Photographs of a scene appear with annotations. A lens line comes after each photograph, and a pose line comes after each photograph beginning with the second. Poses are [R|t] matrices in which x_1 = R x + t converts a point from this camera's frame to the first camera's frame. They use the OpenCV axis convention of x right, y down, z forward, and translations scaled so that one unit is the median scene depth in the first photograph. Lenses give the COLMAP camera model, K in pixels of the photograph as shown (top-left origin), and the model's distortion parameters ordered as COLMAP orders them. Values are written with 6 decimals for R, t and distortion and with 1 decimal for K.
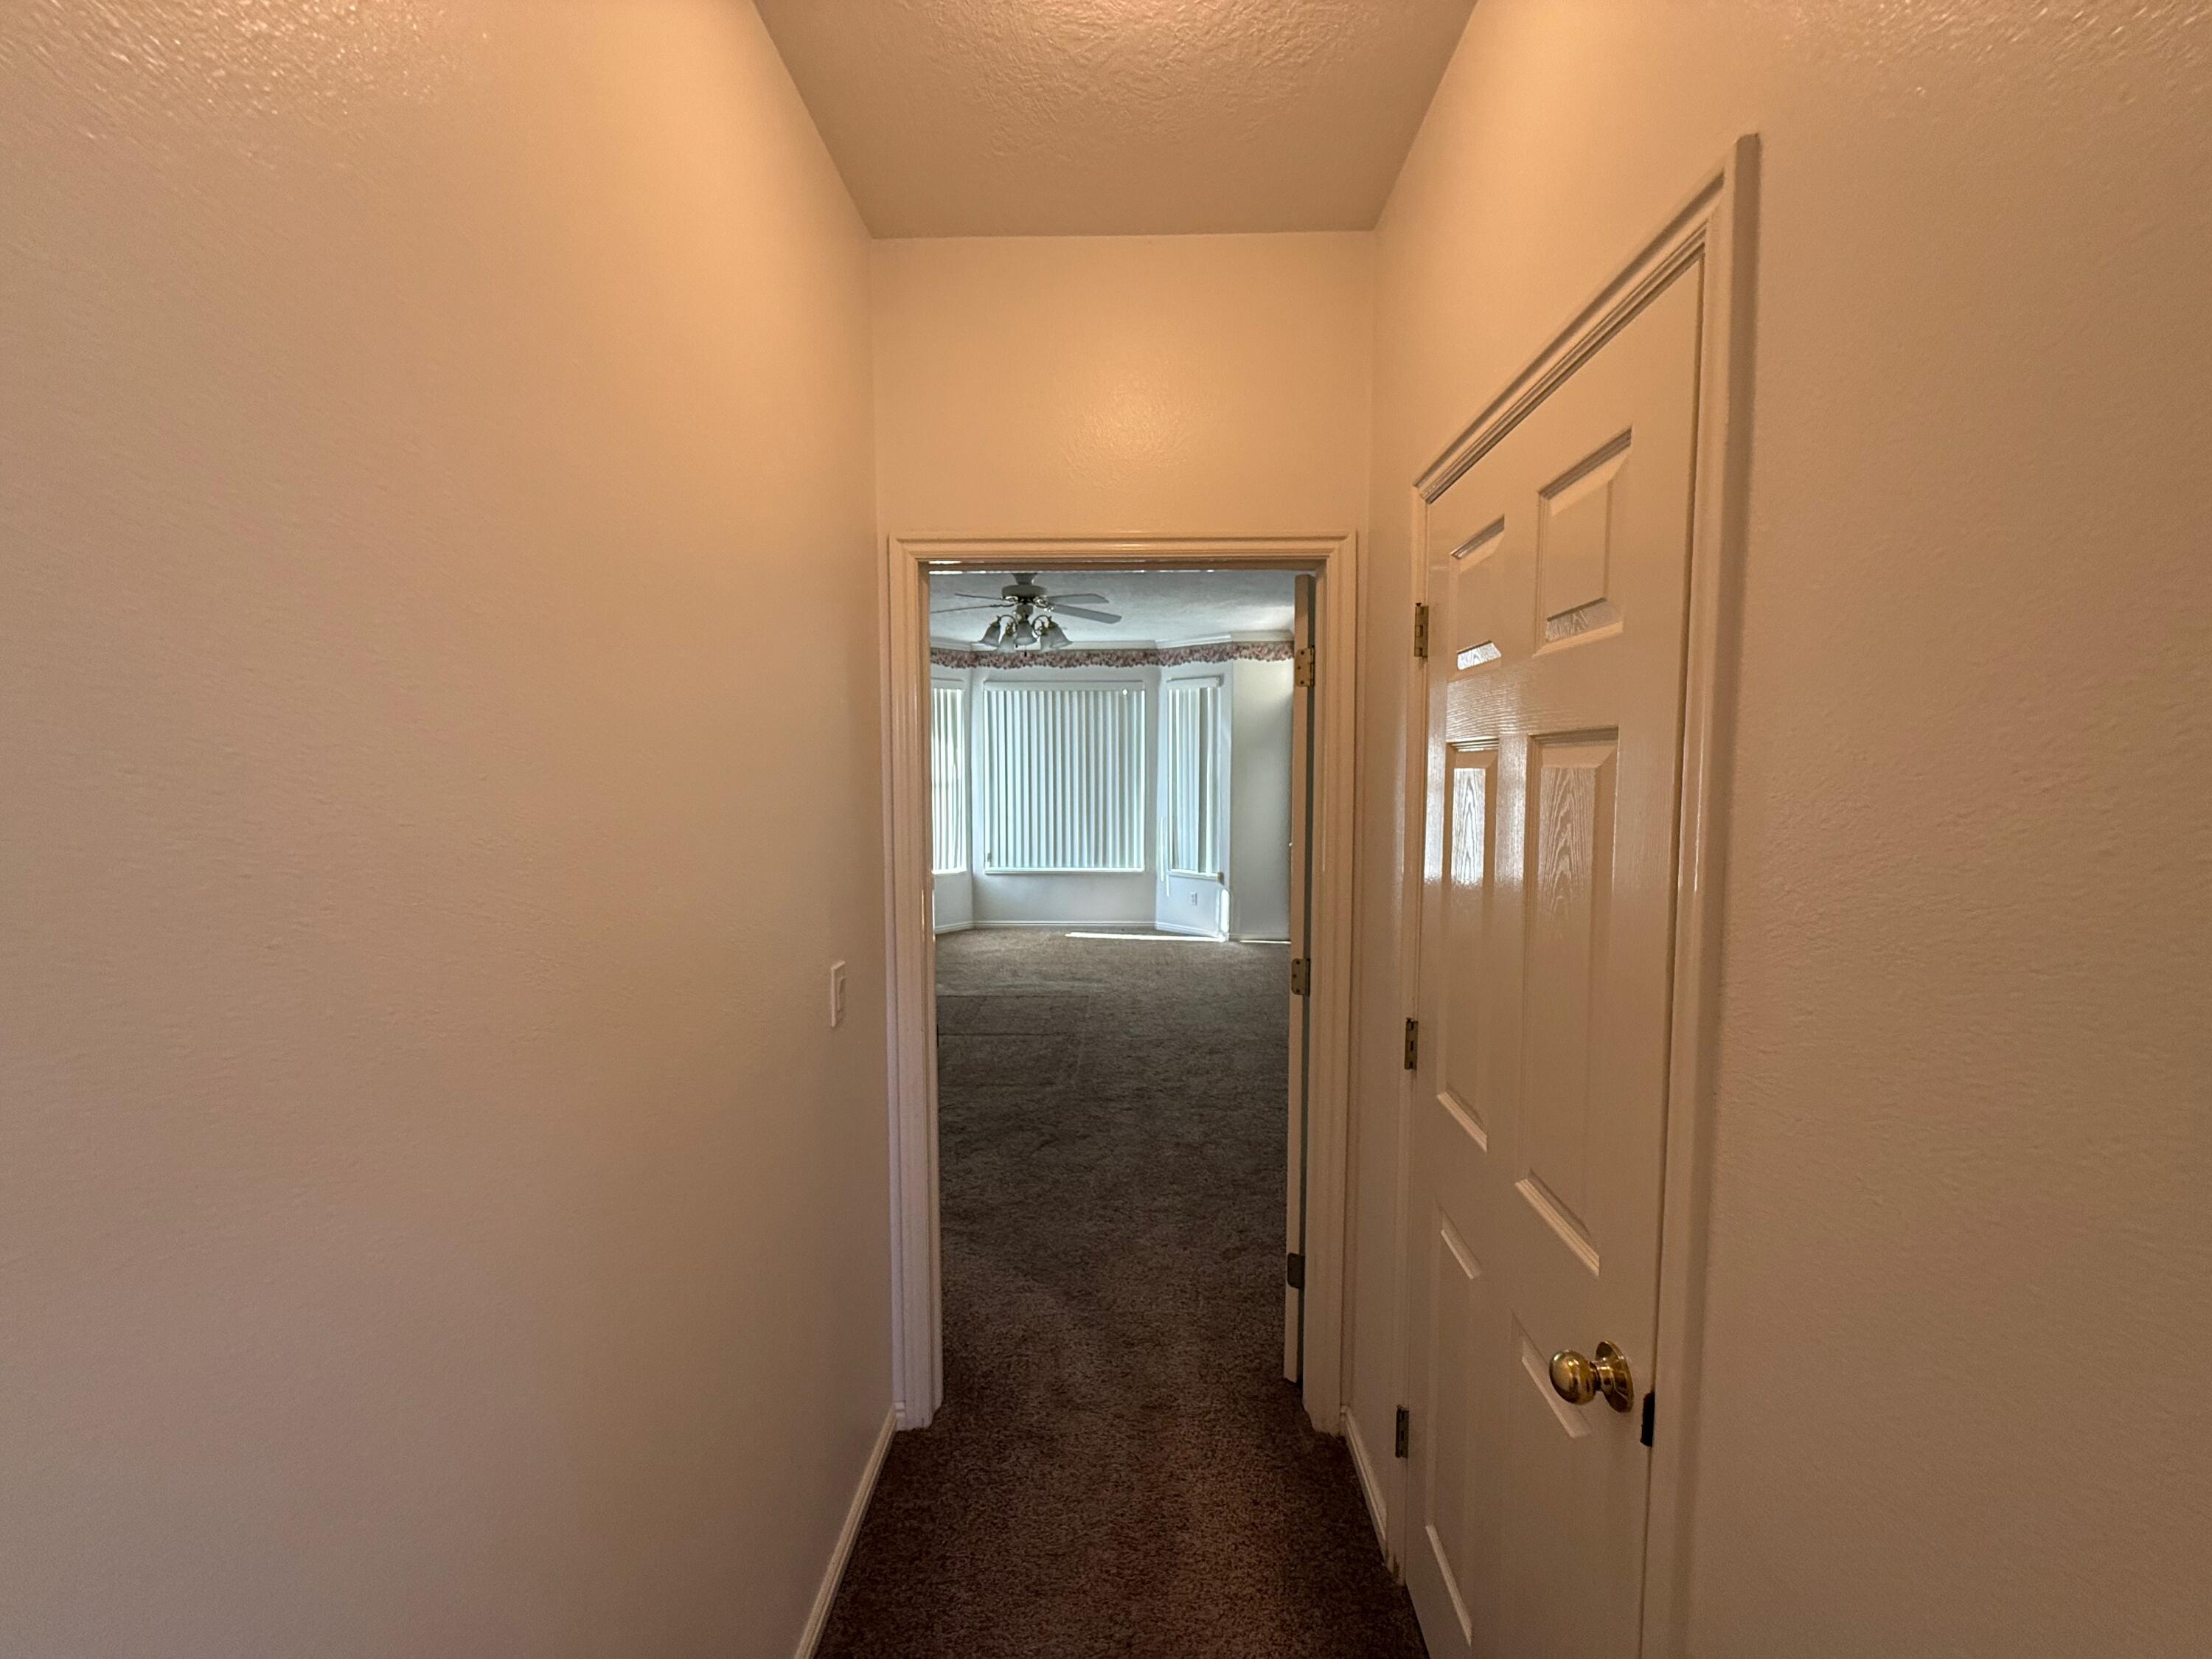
lens RADIAL K [[884.6, 0, 1111.2], [0, 884.6, 832.9], [0, 0, 1]] dist [-0.000946, 0.000687]
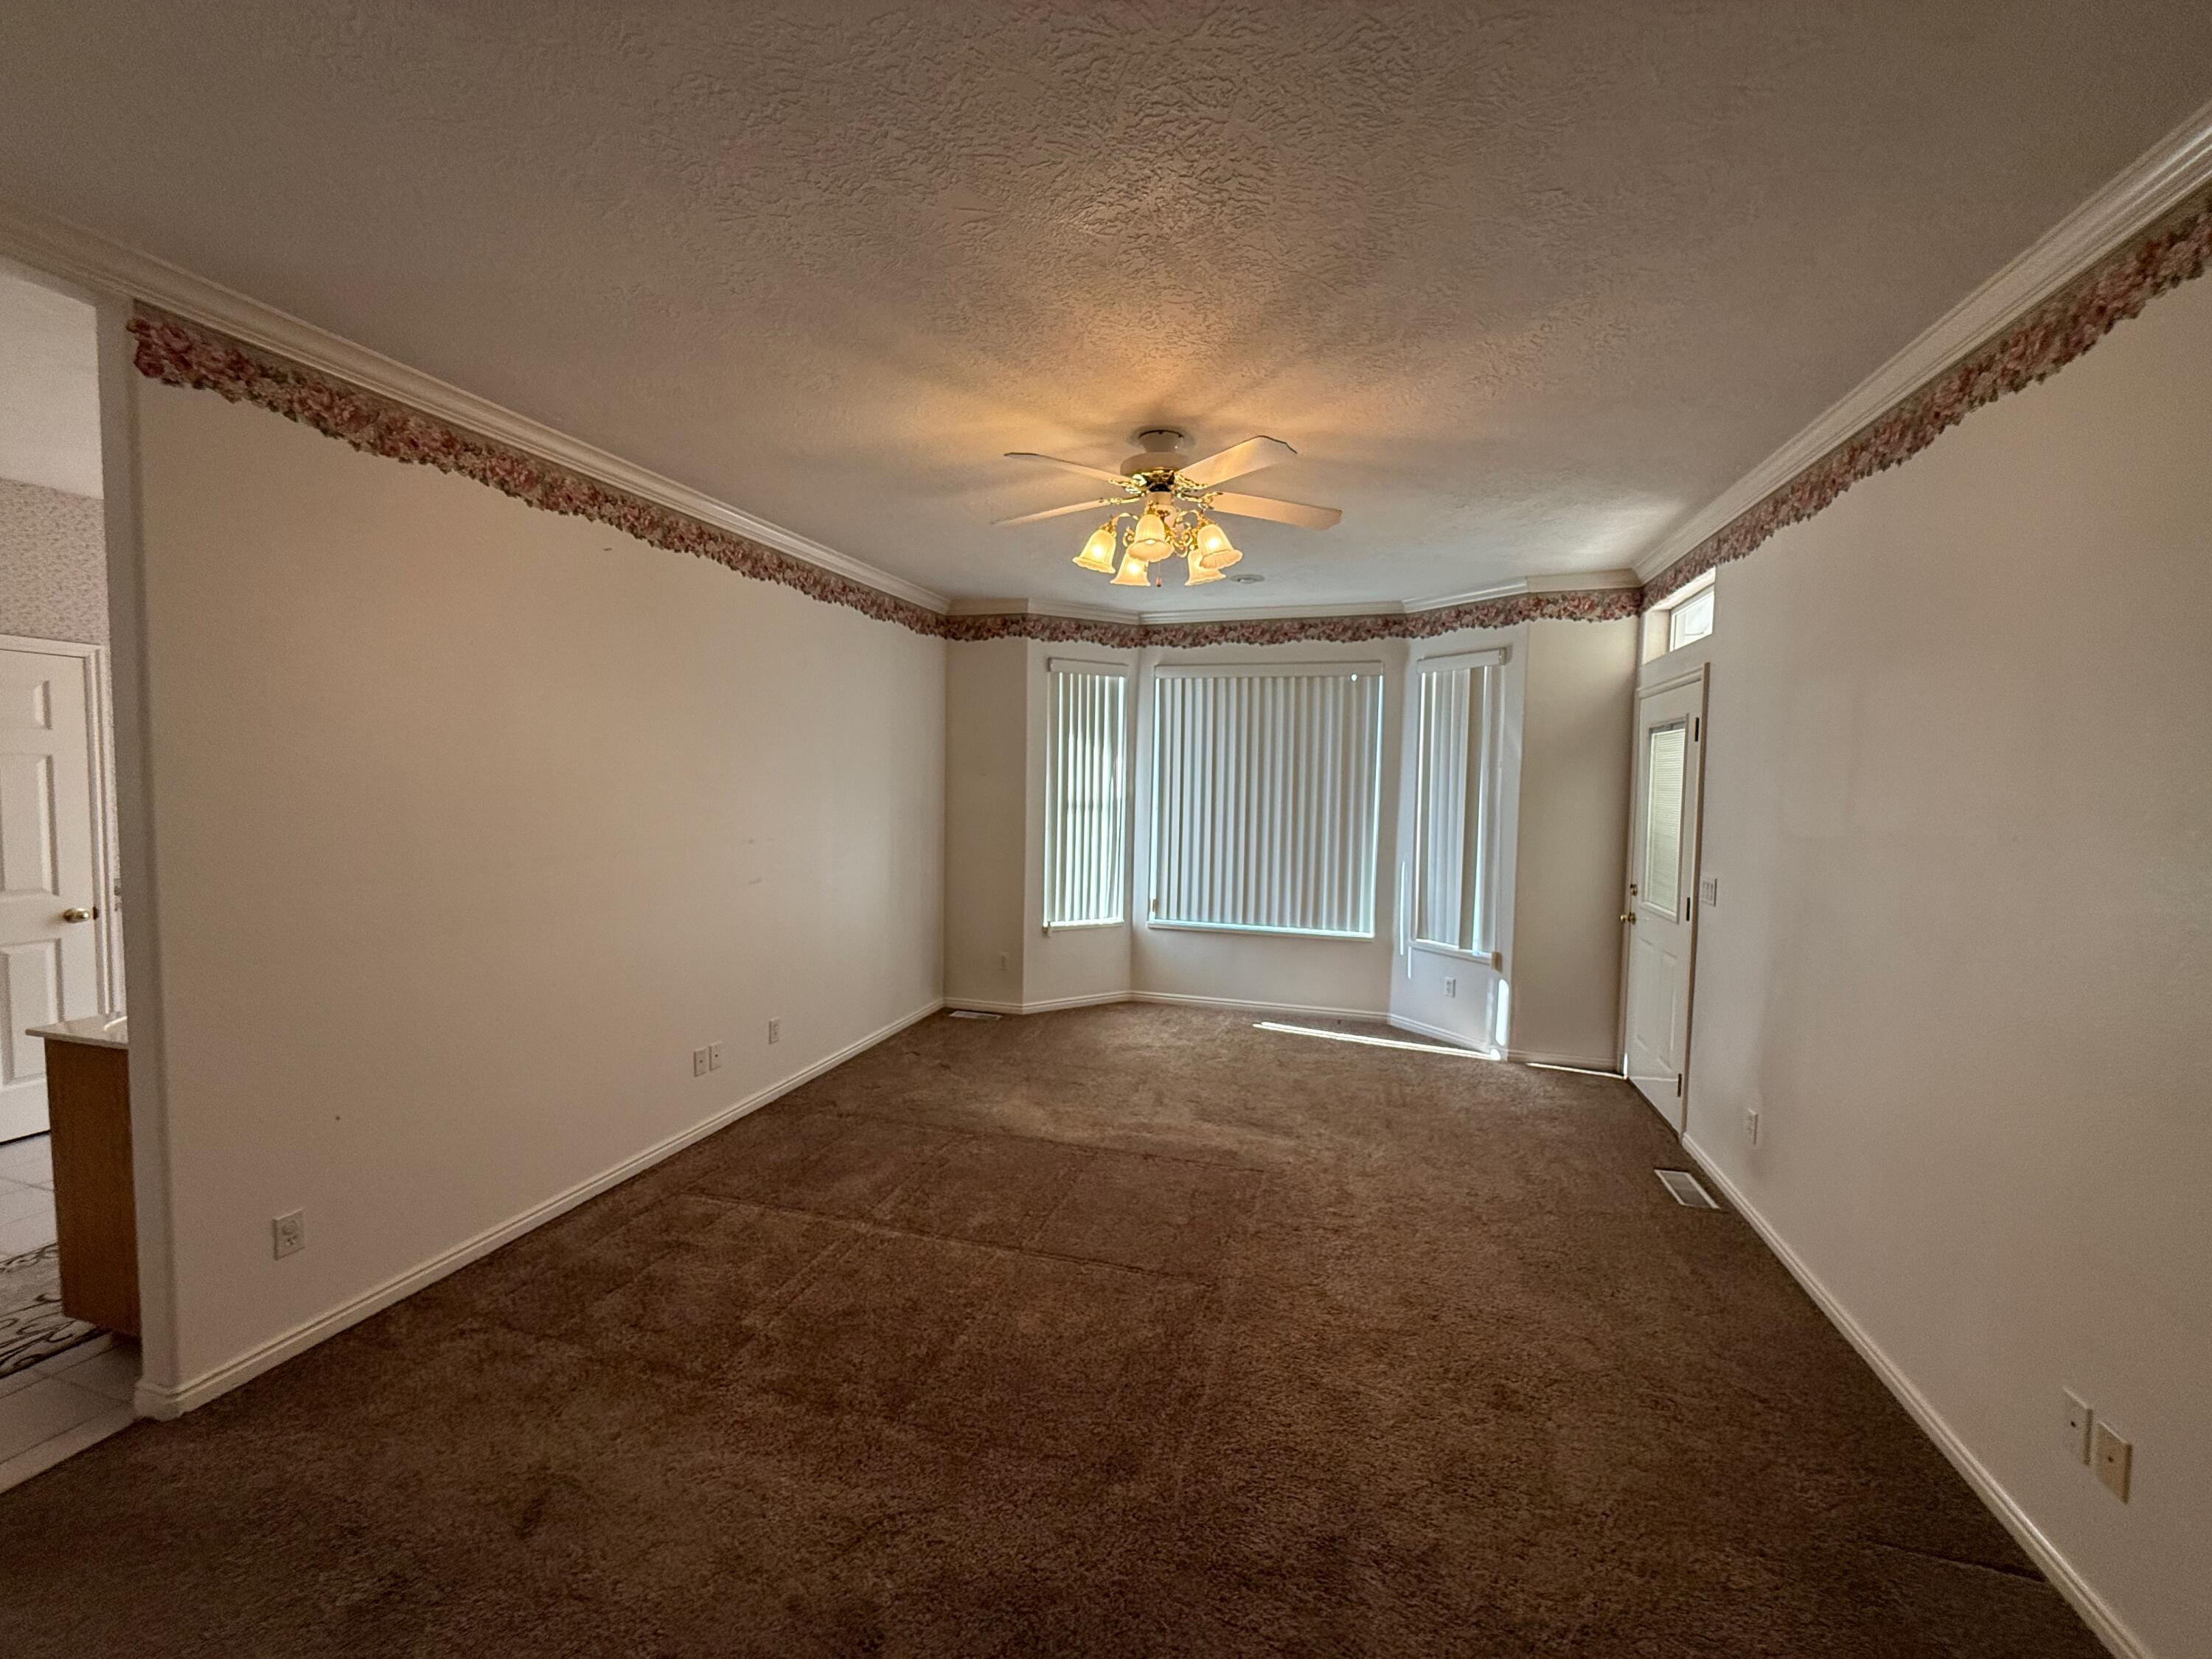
lens RADIAL K [[884.6, 0, 1114.4], [0, 884.6, 830.3], [0, 0, 1]] dist [-0.000946, 0.000687]
pose [[0.965693, 0.032657, -0.257625, 0.016977], [-0.038714, 0.999080, -0.018472, -0.020322], [0.256785, 0.027812, 0.966068, 0.291341]]
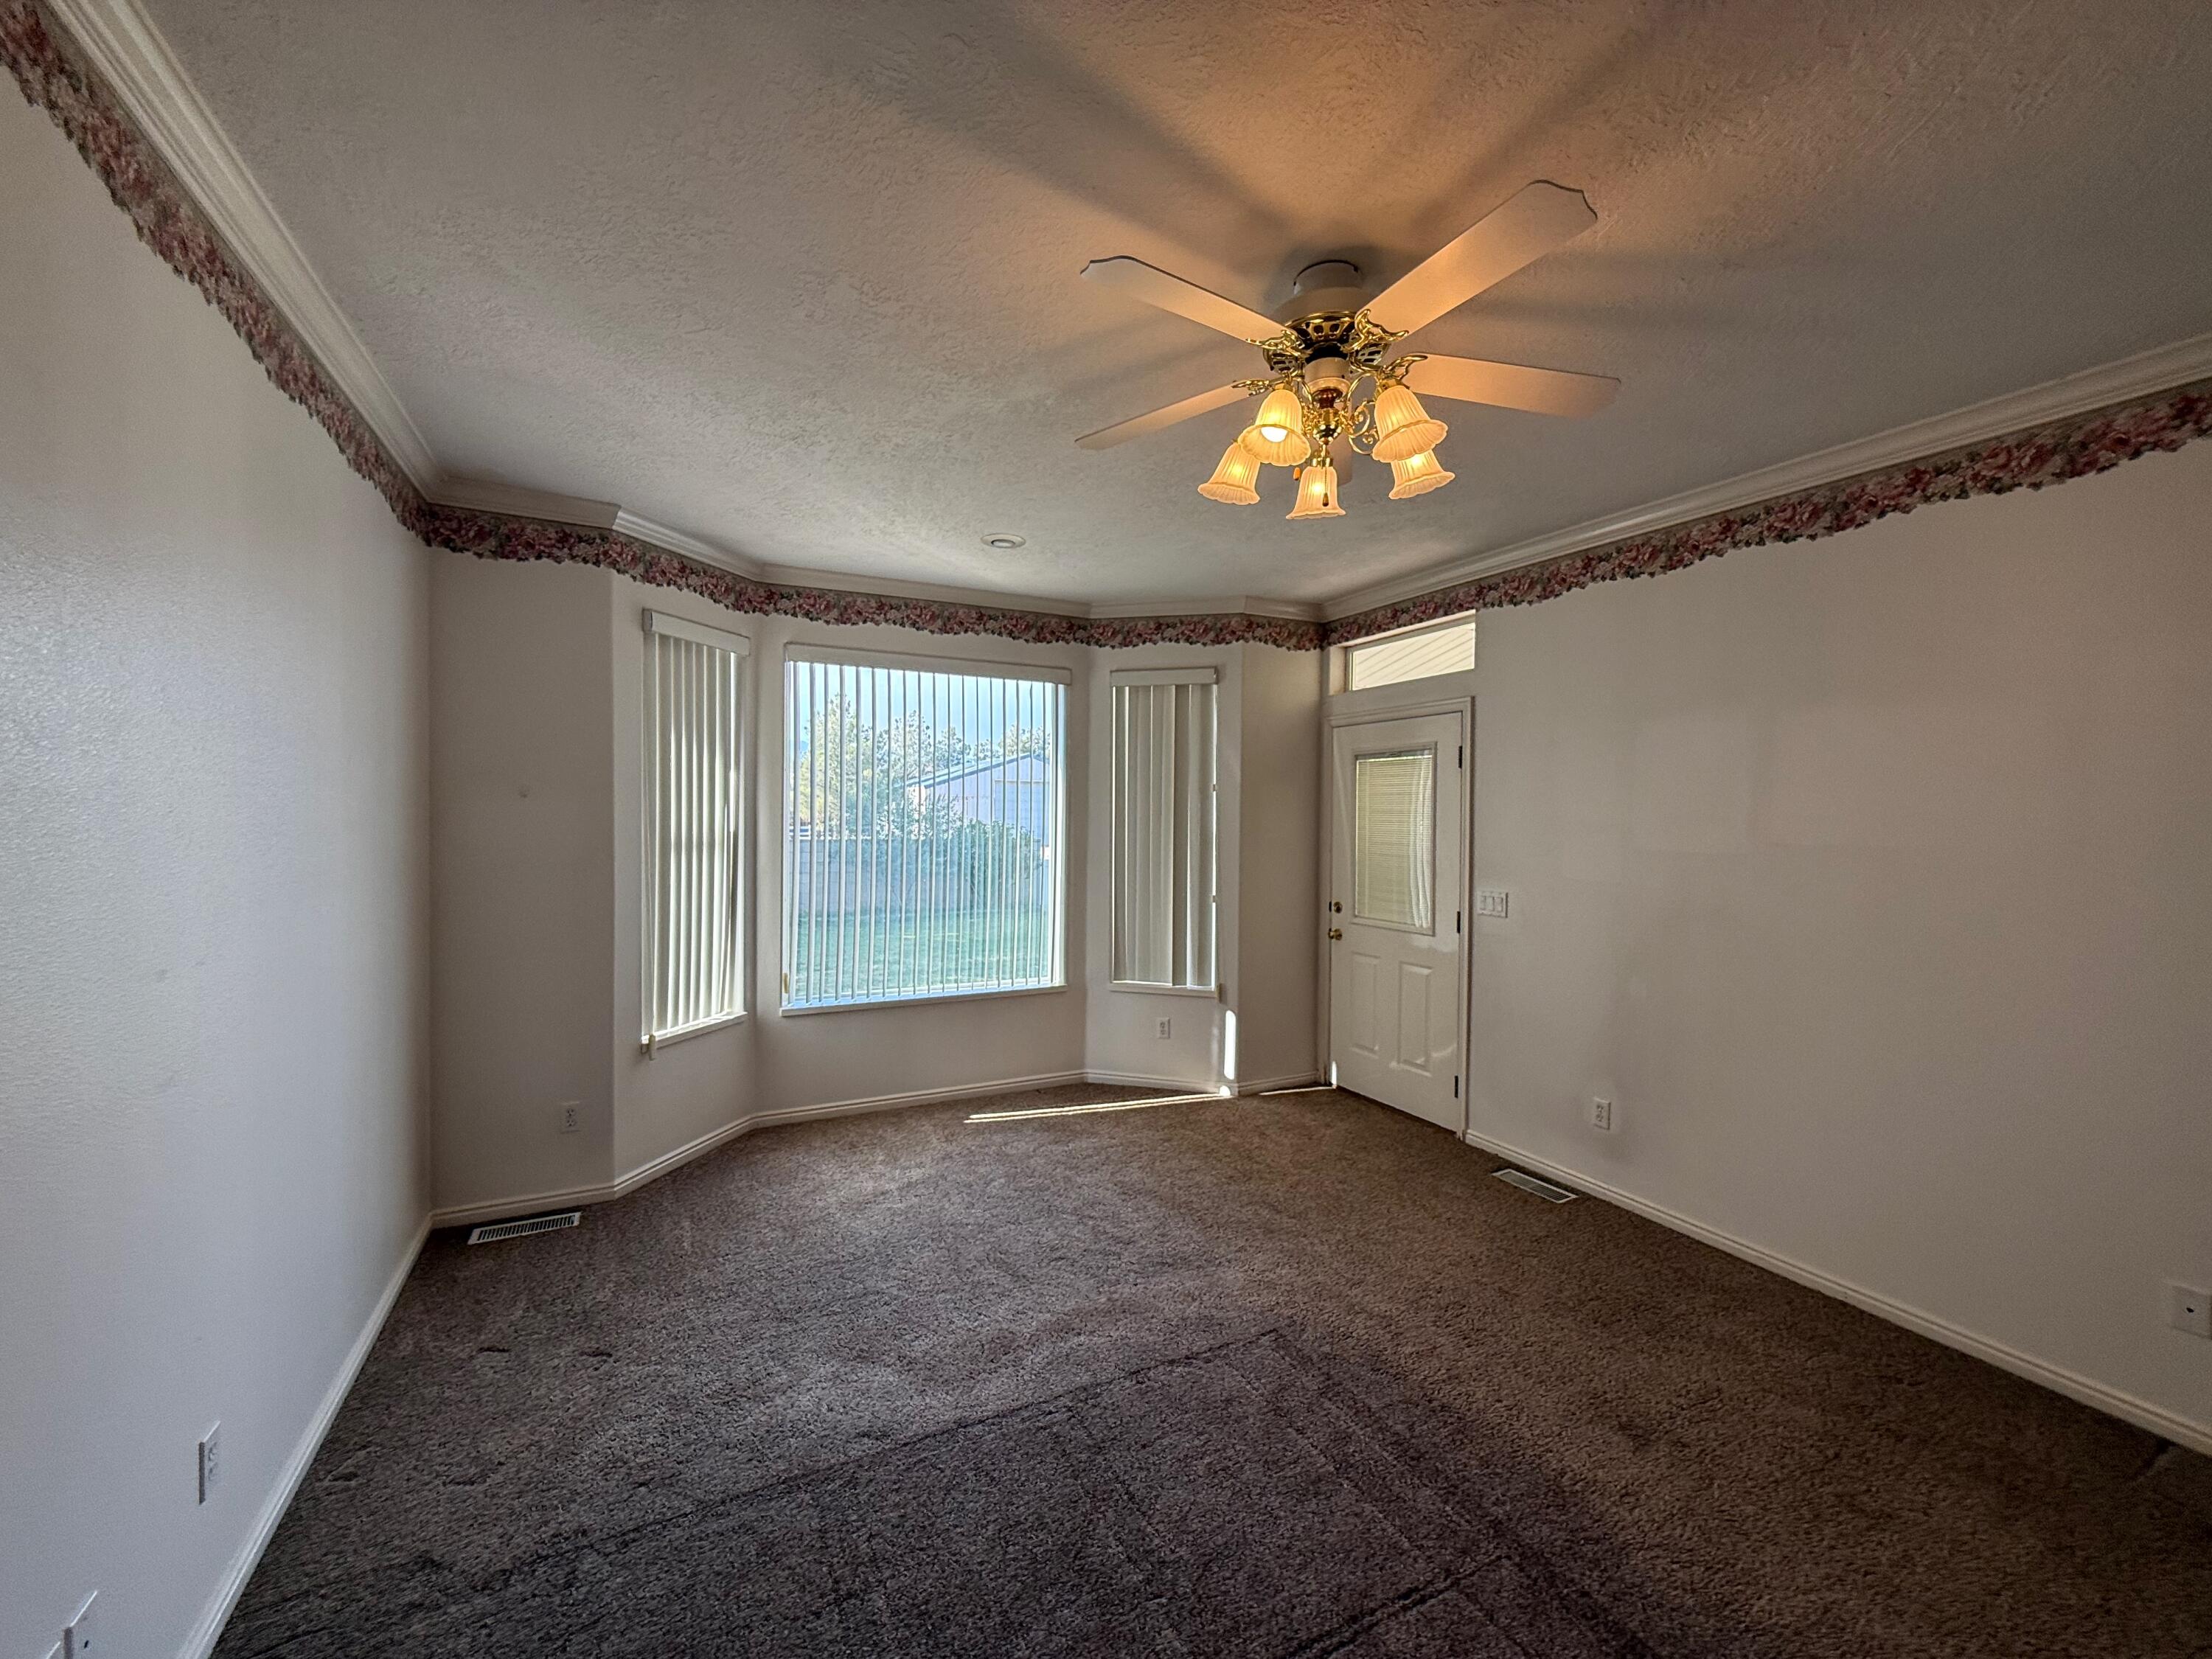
lens RADIAL K [[884.6, 0, 1116.4], [0, 884.6, 829.7], [0, 0, 1]] dist [-0.000946, 0.000687]
pose [[0.879922, 0.002104, 0.475114, -0.222717], [0.026142, 0.998261, -0.052836, -0.030309], [-0.474399, 0.058912, 0.878336, 0.467582]]
